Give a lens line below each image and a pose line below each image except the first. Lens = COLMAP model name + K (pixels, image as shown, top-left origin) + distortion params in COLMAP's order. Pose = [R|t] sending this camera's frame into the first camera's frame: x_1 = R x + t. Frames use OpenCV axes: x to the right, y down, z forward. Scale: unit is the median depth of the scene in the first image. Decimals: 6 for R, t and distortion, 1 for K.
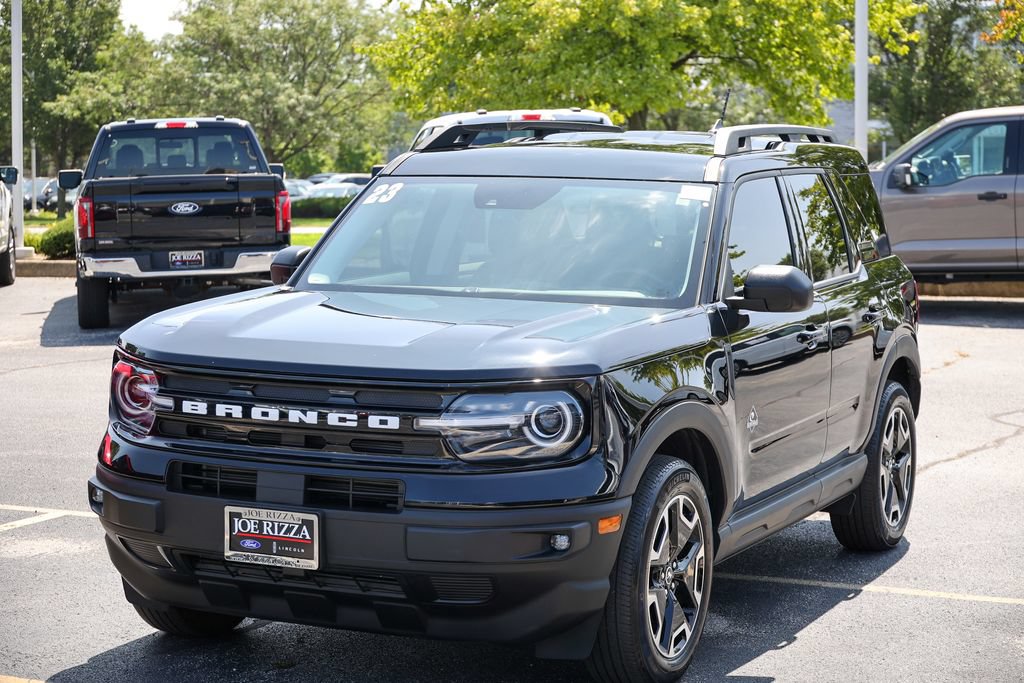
lens RADIAL K [[2030.2, 0, 507.9], [0, 2030.2, 332.9], [0, 0, 1]] dist [-0.003742, 0.000000]
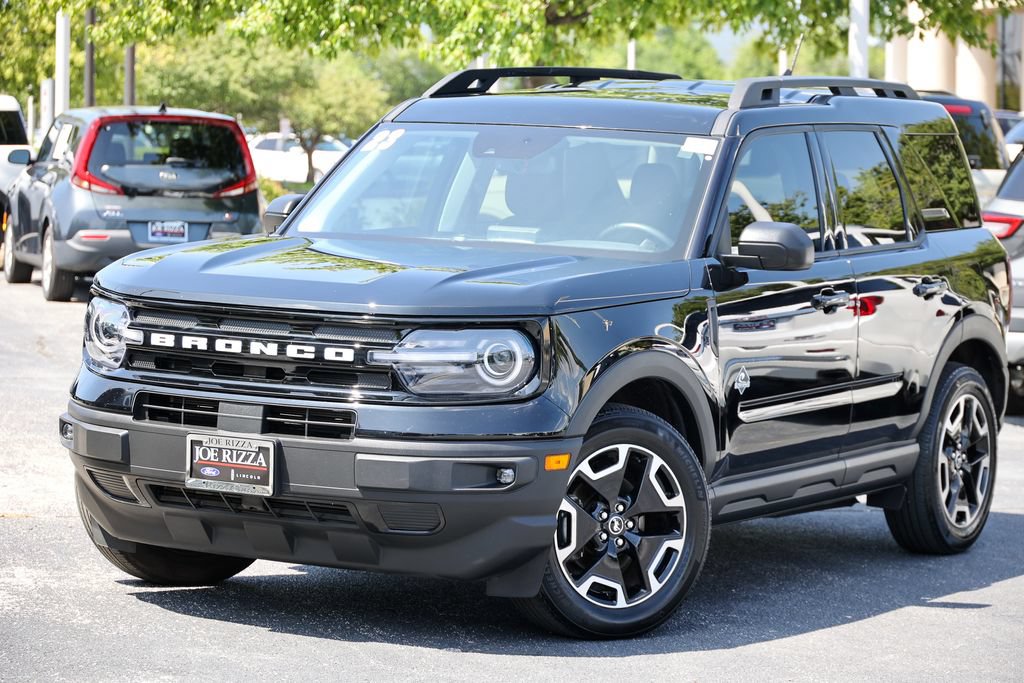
lens RADIAL K [[3253.3, 0, 552.7], [0, 3253.3, 327.8], [0, 0, 1]] dist [0.063912, 0.000000]
pose [[0.996758, 0.027730, -0.075534, 0.169552], [-0.029382, 0.999351, -0.020846, 0.060656], [0.074907, 0.022998, 0.996925, -0.636433]]
